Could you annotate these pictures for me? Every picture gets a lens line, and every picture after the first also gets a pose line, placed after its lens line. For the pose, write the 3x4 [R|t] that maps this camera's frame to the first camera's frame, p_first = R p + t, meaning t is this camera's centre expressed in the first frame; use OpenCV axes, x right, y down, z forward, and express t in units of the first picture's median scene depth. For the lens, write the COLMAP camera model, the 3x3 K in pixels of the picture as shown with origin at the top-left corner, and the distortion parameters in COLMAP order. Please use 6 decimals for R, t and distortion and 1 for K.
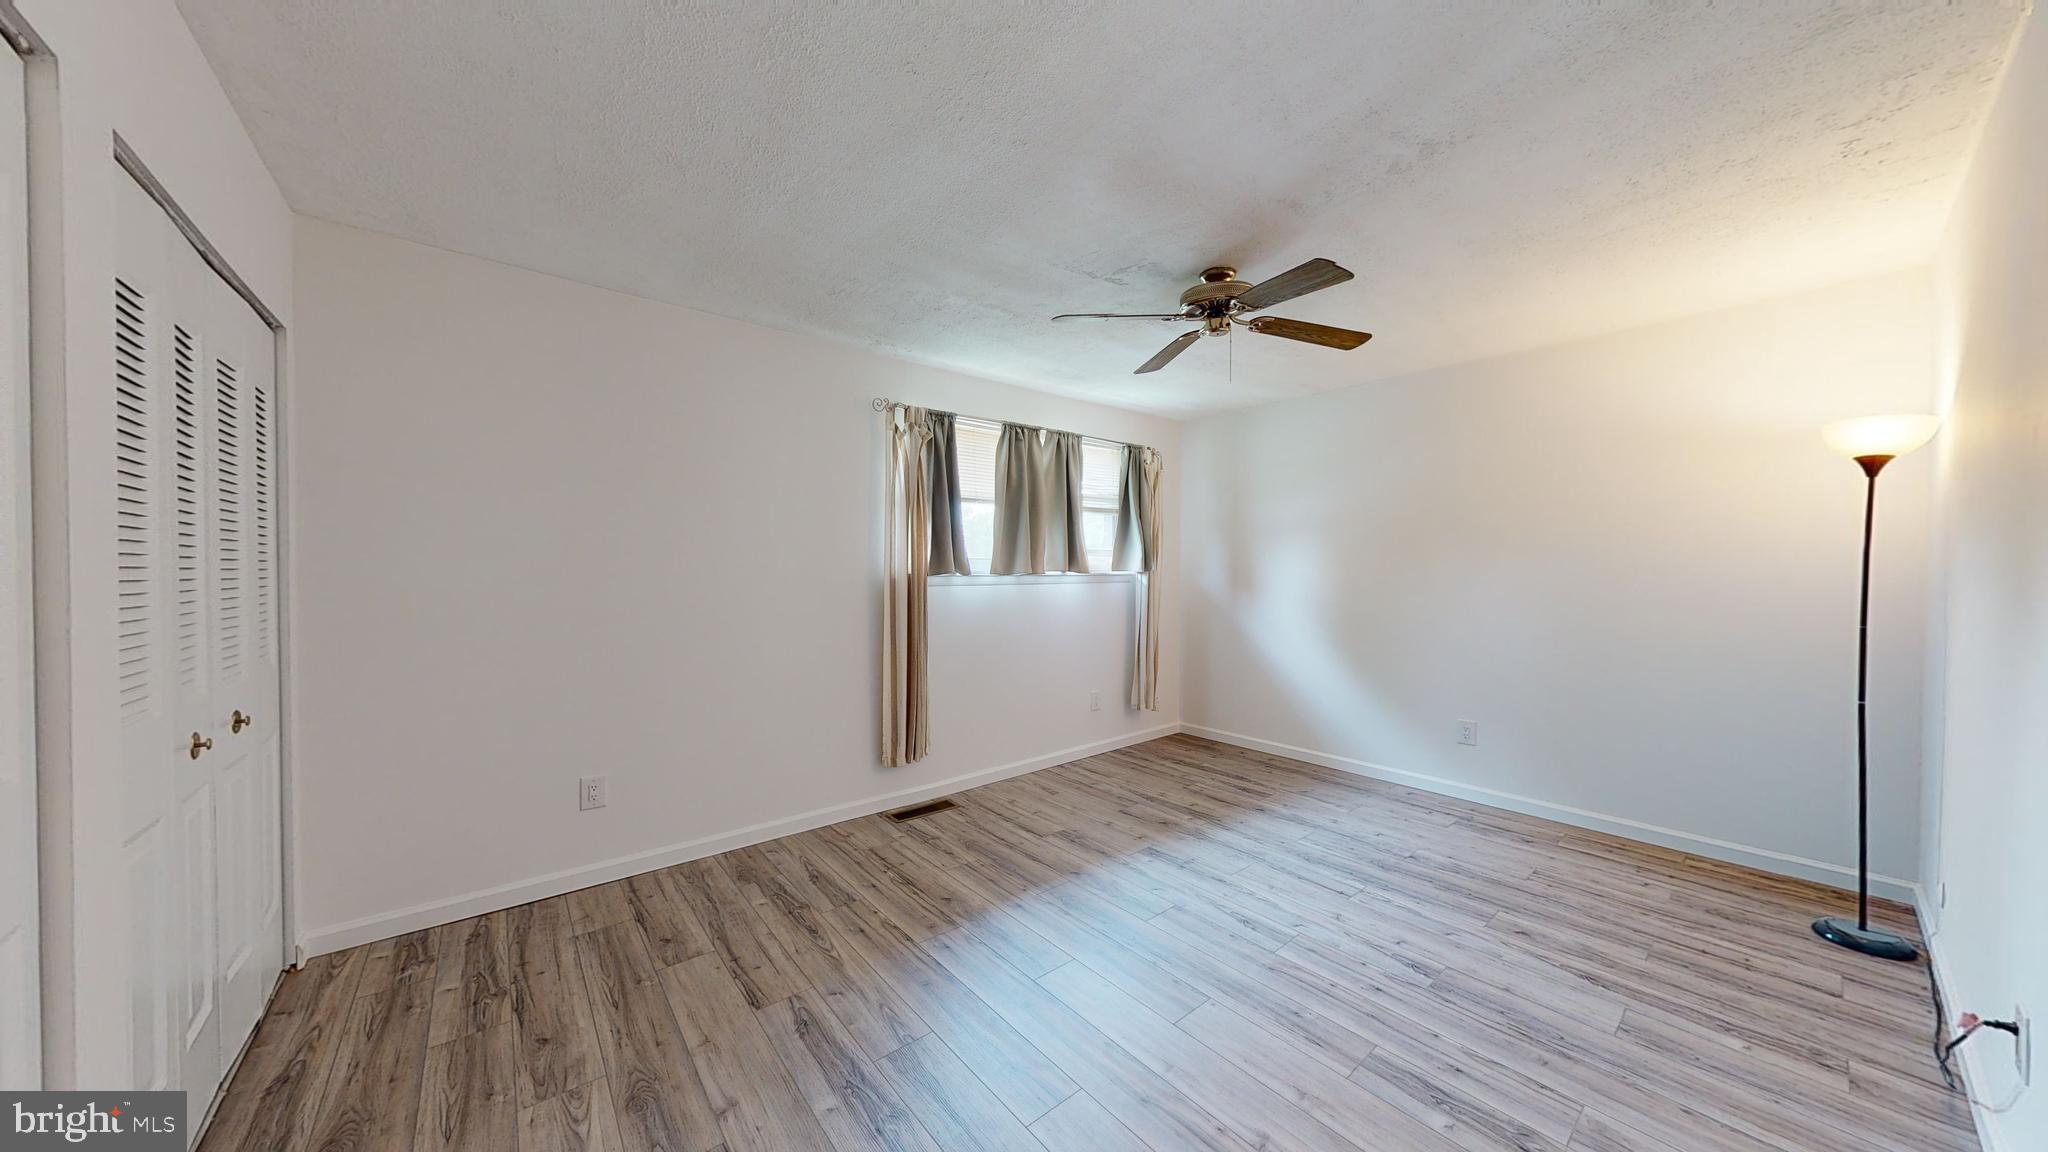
lens RADIAL K [[647.3, 0, 1024.2], [0, 647.3, 577.6], [0, 0, 1]] dist [0.000633, 0.000064]
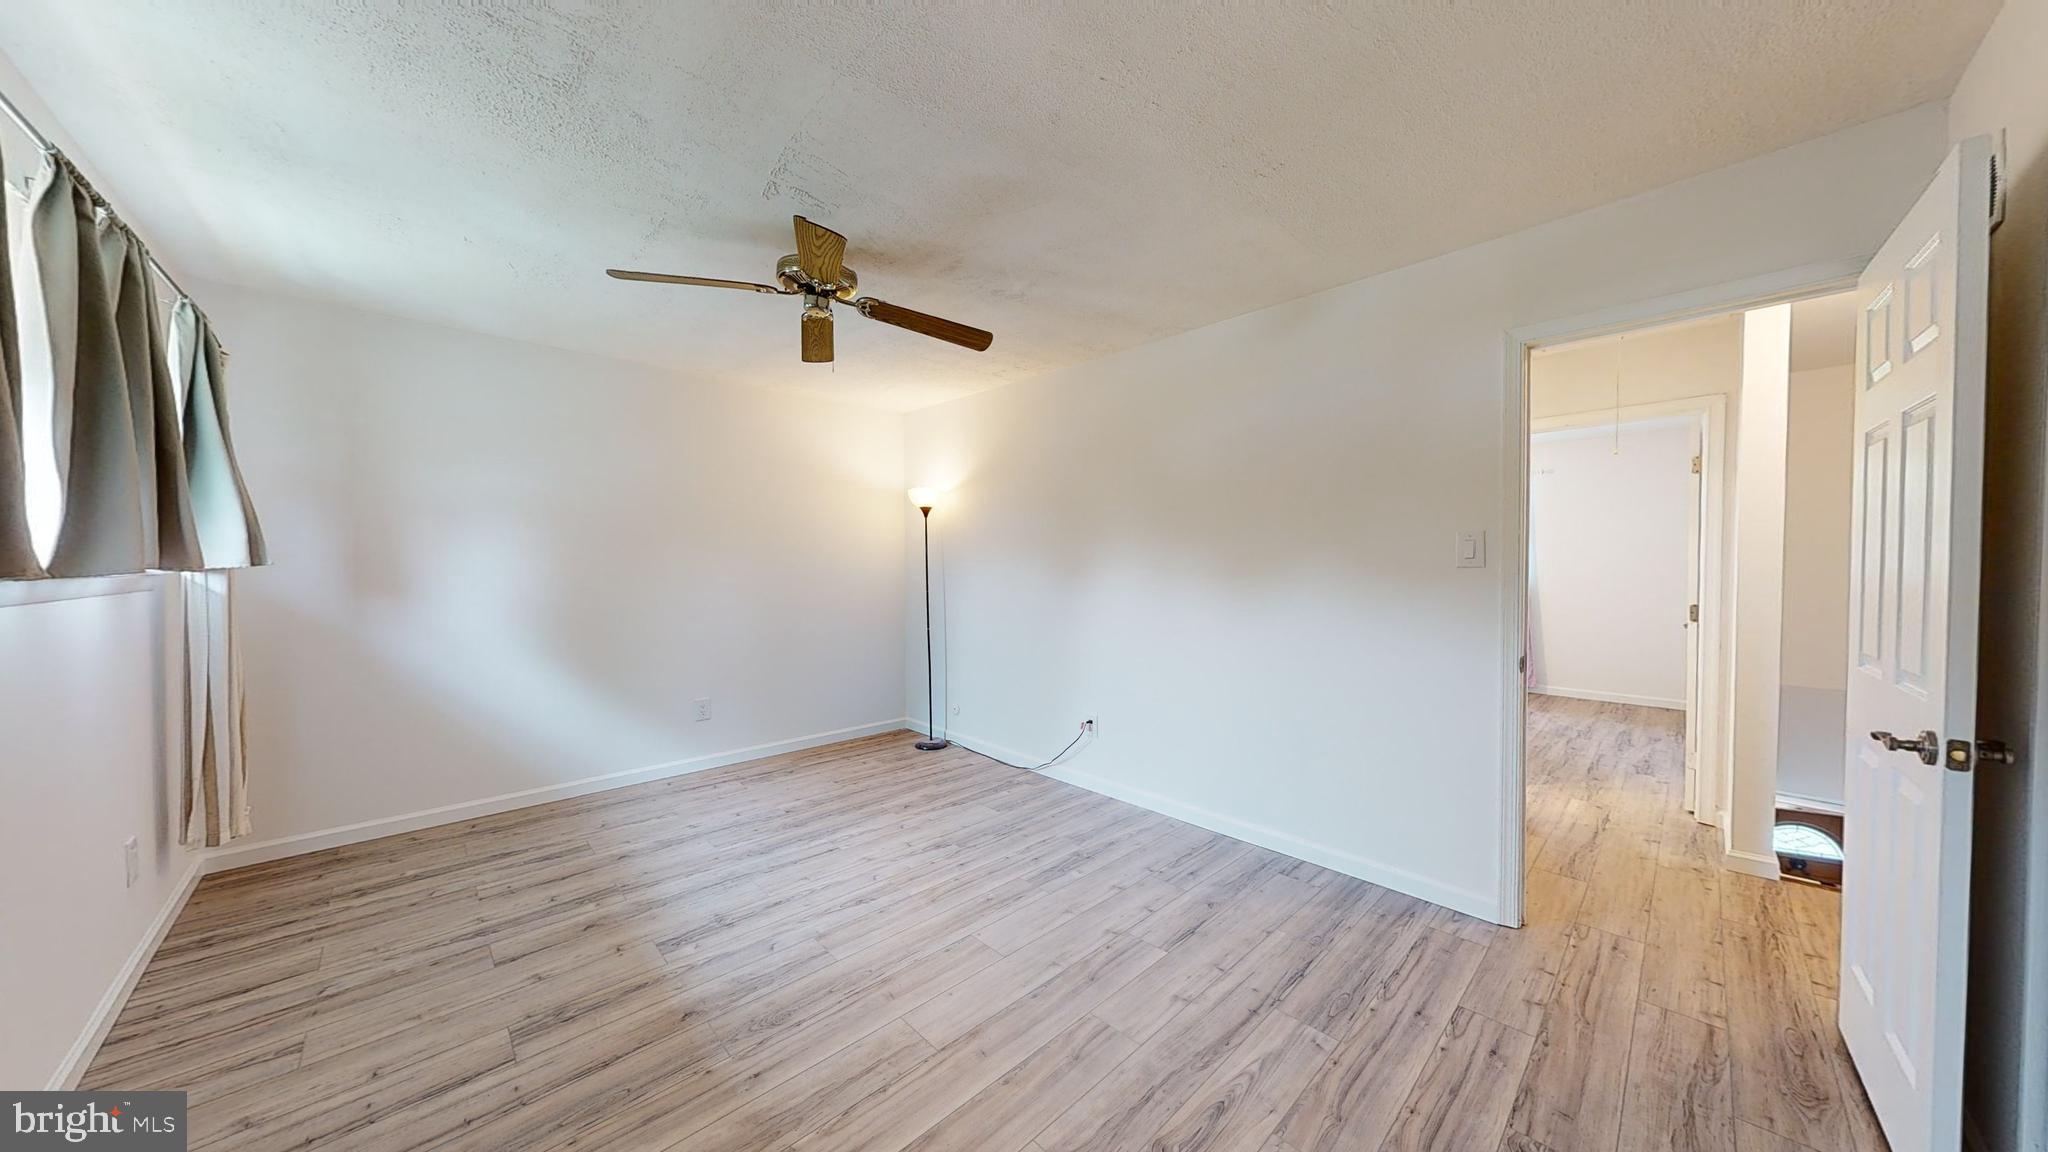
lens RADIAL K [[647.3, 0, 1024.2], [0, 647.3, 577.6], [0, 0, 1]] dist [0.000633, 0.000064]
pose [[-0.077302, -0.021525, 0.996775, -0.574948], [0.011855, 0.999676, 0.022507, -0.006836], [-0.996937, 0.013557, -0.077022, 0.663513]]
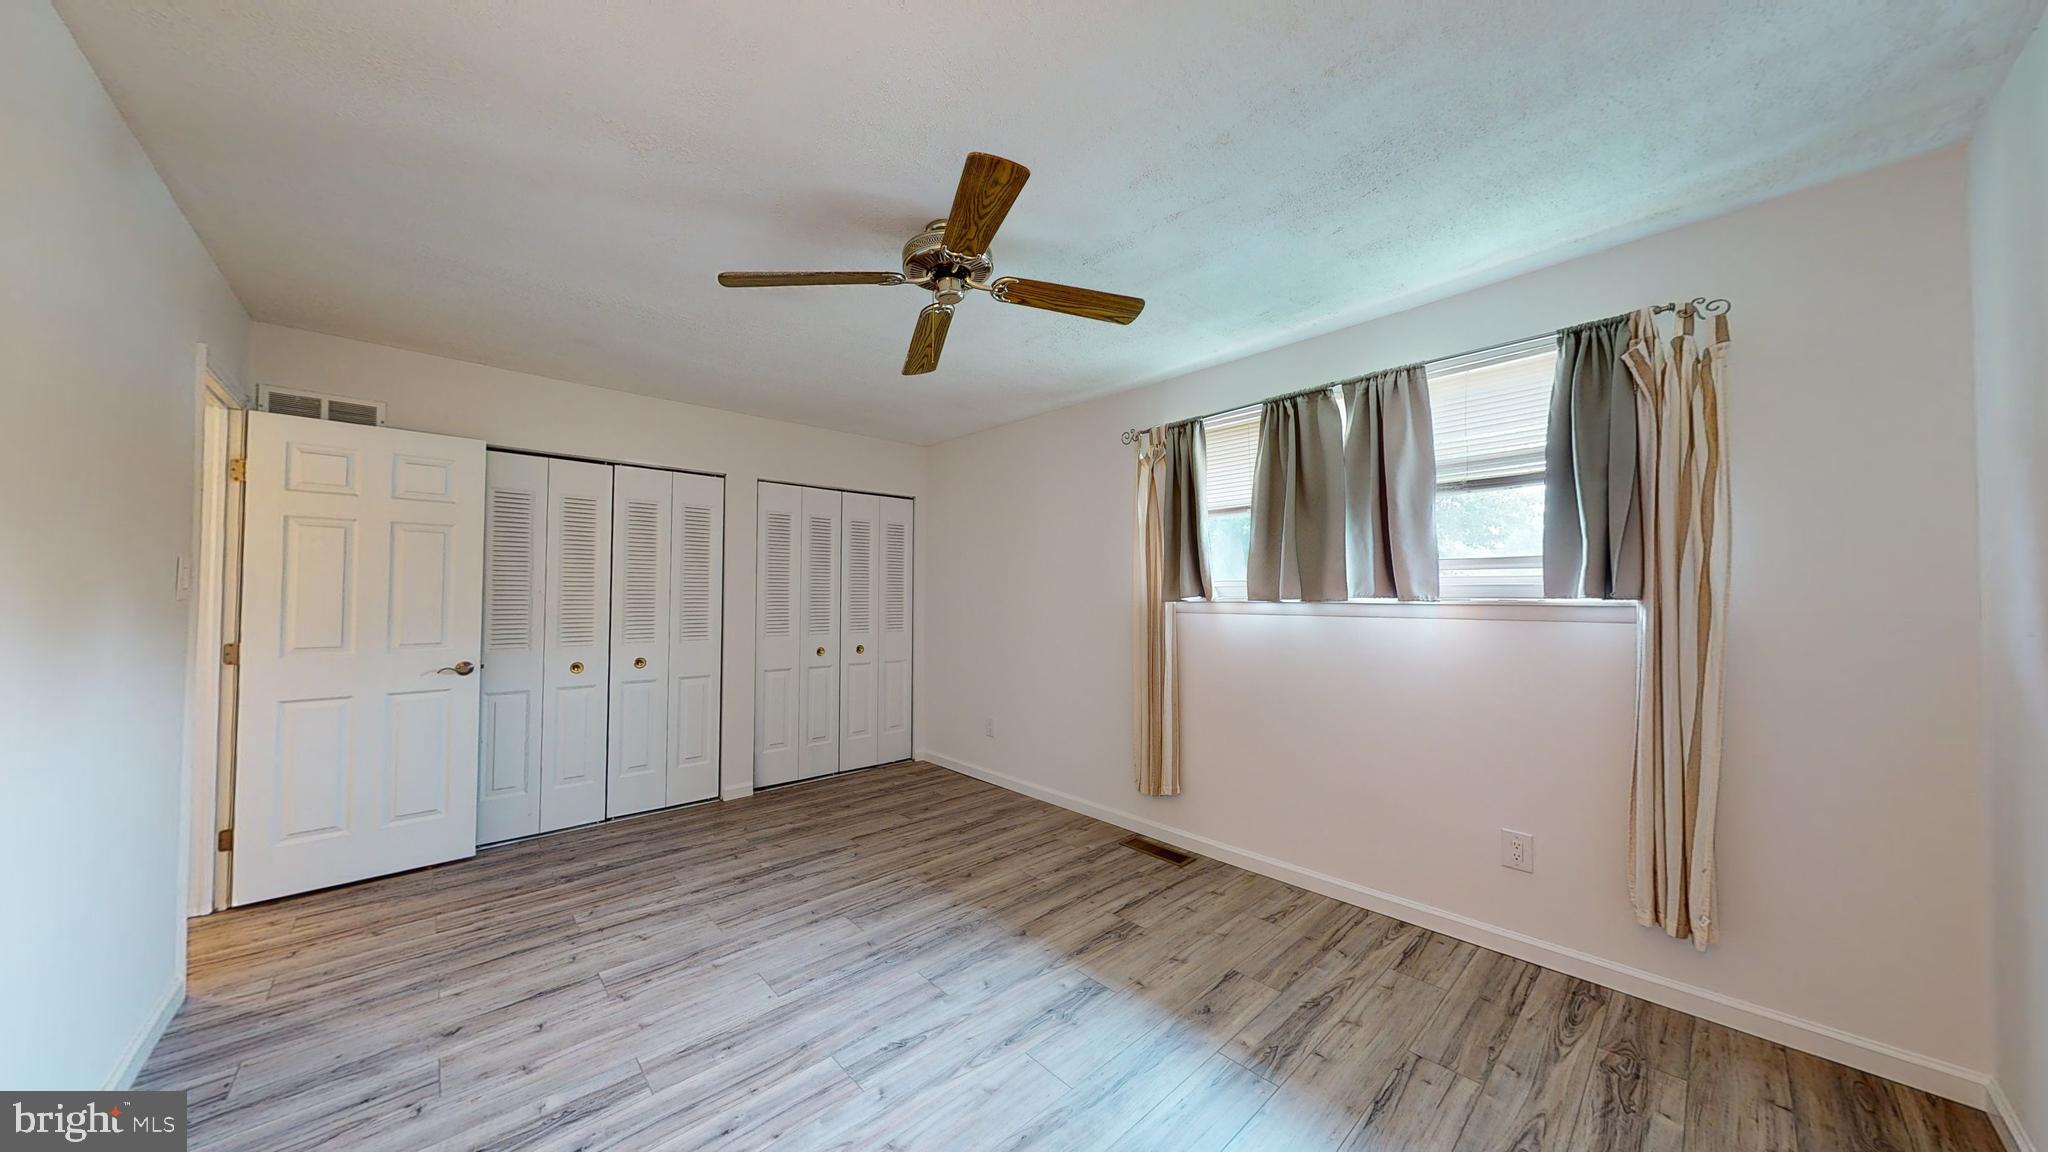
lens RADIAL K [[647.3, 0, 1024.2], [0, 647.3, 577.6], [0, 0, 1]] dist [0.000633, 0.000064]
pose [[0.060879, -0.026421, -0.997795, 0.937426], [-0.012986, 0.999544, -0.027259, -0.010378], [0.998061, 0.014617, 0.060508, 0.894195]]
